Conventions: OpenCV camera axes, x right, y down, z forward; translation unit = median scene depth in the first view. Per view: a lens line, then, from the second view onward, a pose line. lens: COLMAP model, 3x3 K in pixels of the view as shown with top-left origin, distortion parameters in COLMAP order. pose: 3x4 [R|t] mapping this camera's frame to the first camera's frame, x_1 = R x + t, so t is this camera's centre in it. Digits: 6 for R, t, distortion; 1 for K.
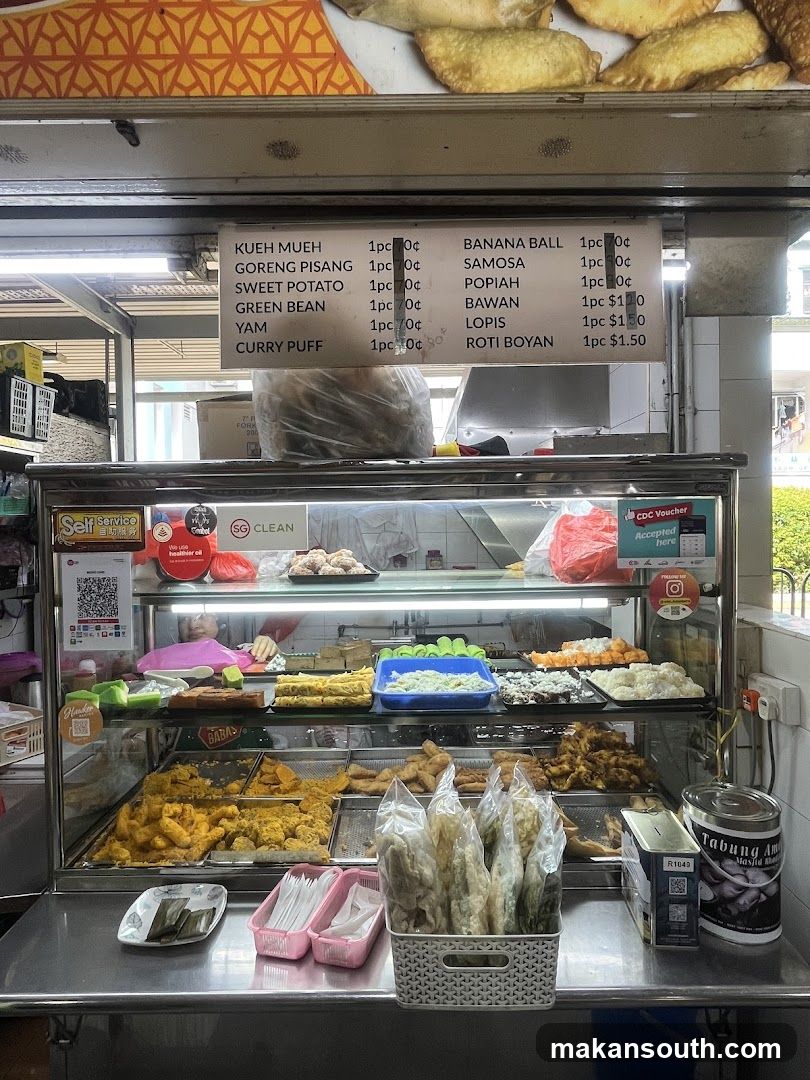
lens RADIAL K [[778.7, 0, 405.0], [0, 778.7, 540.0], [0, 0, 1]] dist [0.028674, -0.002471]
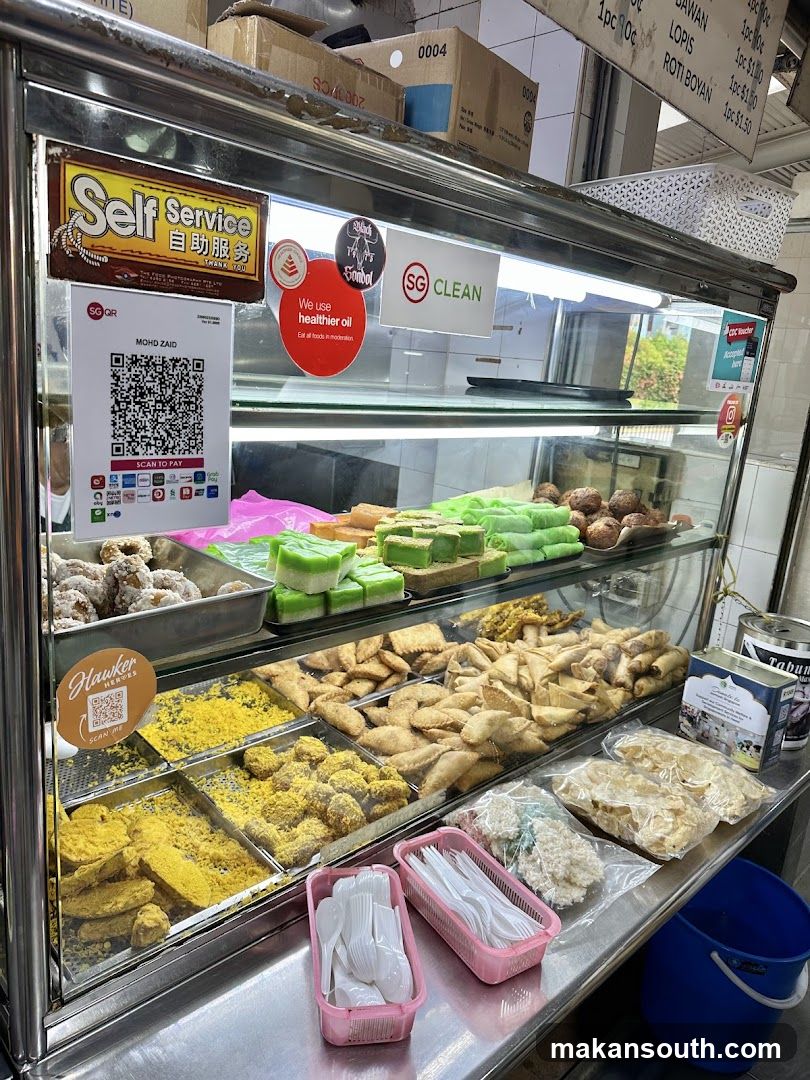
lens RADIAL K [[778.7, 0, 405.0], [0, 778.7, 540.0], [0, 0, 1]] dist [0.028674, -0.002471]
pose [[0.709123, -0.086557, 0.699751, -0.596513], [-0.076383, 0.977165, 0.198277, 0.050502], [-0.700935, -0.194052, 0.686319, 0.612375]]
